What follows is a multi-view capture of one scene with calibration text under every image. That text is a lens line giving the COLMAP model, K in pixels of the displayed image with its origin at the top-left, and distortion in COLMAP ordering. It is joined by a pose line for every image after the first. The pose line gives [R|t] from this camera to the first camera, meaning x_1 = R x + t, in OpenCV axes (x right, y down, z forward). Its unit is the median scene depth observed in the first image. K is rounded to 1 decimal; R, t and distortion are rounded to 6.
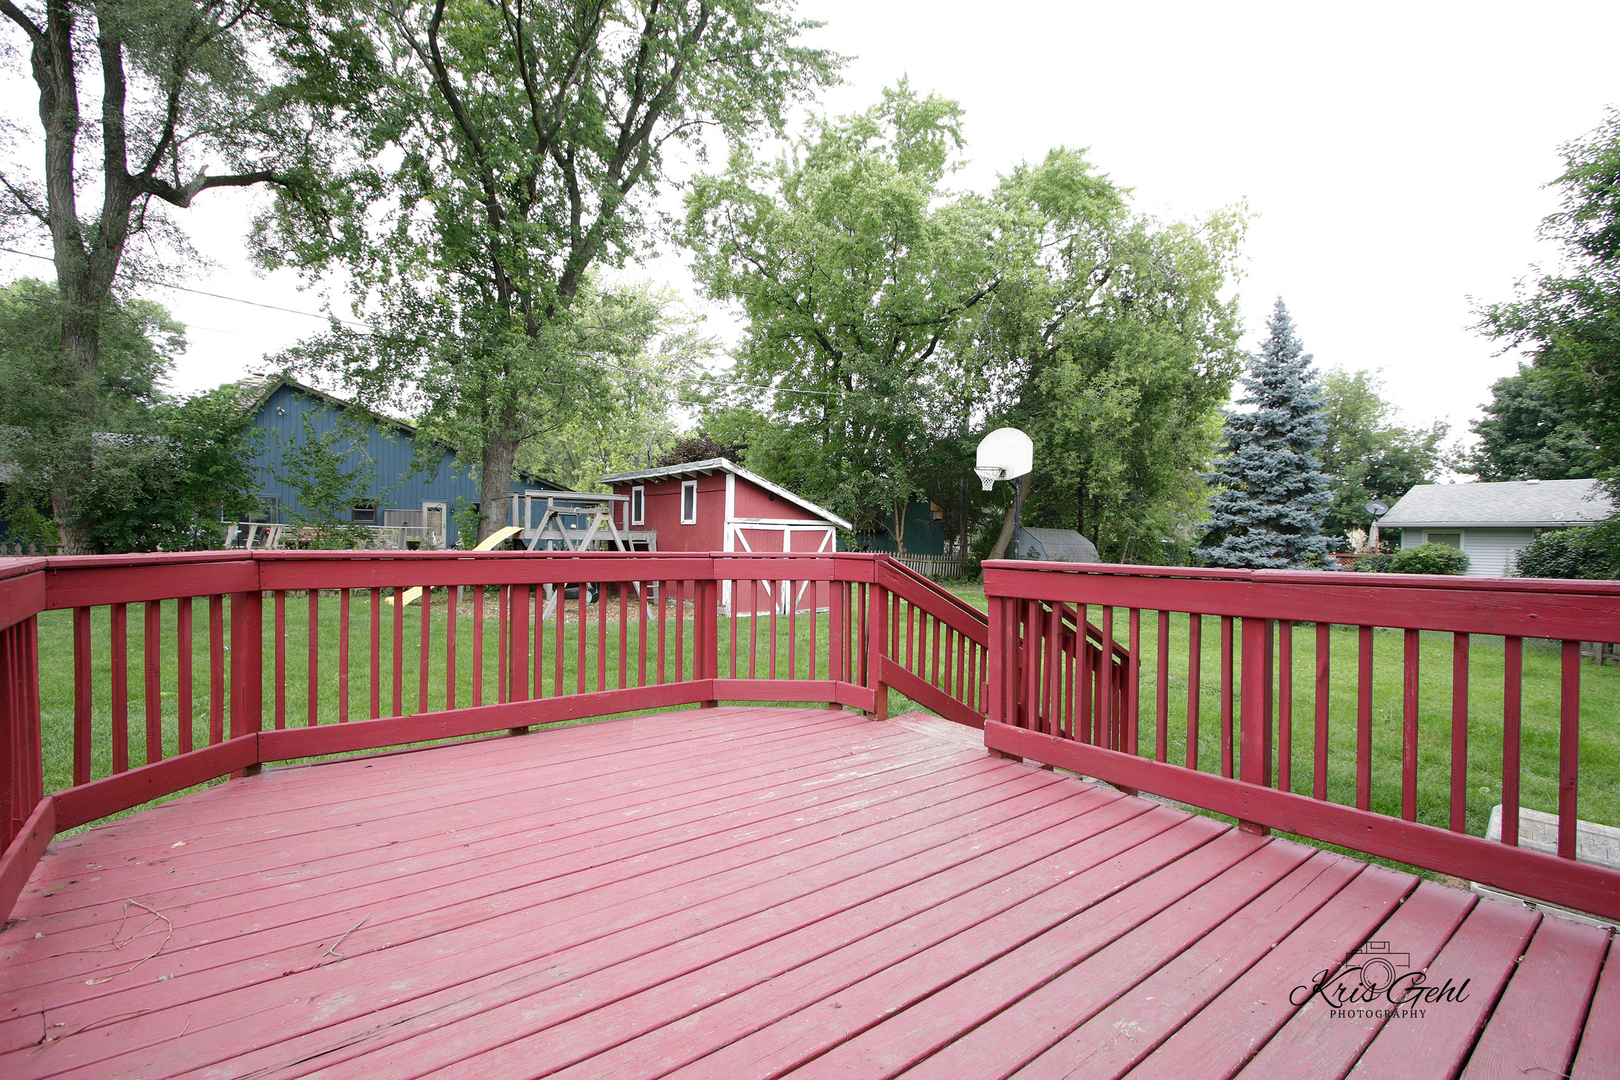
lens RADIAL K [[748.2, 0, 812.9], [0, 748.2, 536.1], [0, 0, 1]] dist [-0.021752, 0.001844]
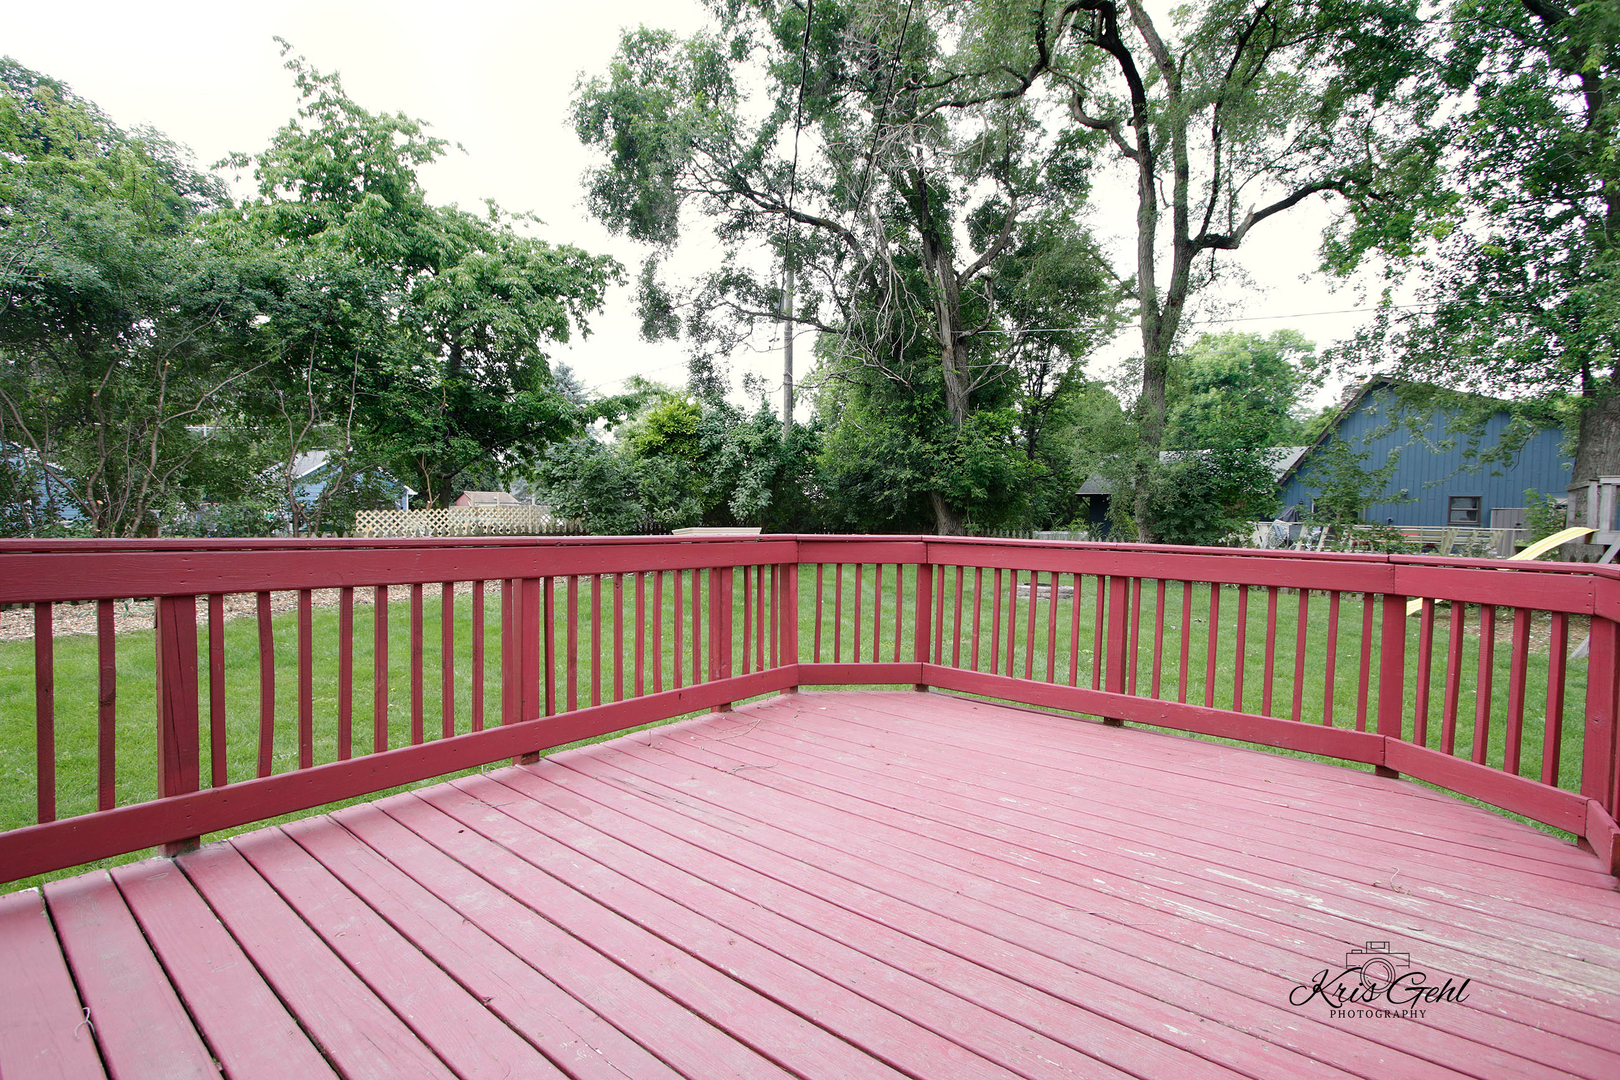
lens RADIAL K [[748.2, 0, 811.2], [0, 748.2, 532.9], [0, 0, 1]] dist [-0.021752, 0.001844]
pose [[0.218970, 0.010775, -0.975672, 0.531815], [-0.018896, 0.999798, 0.006801, 0.007891], [0.975548, 0.016948, 0.219130, 0.408188]]
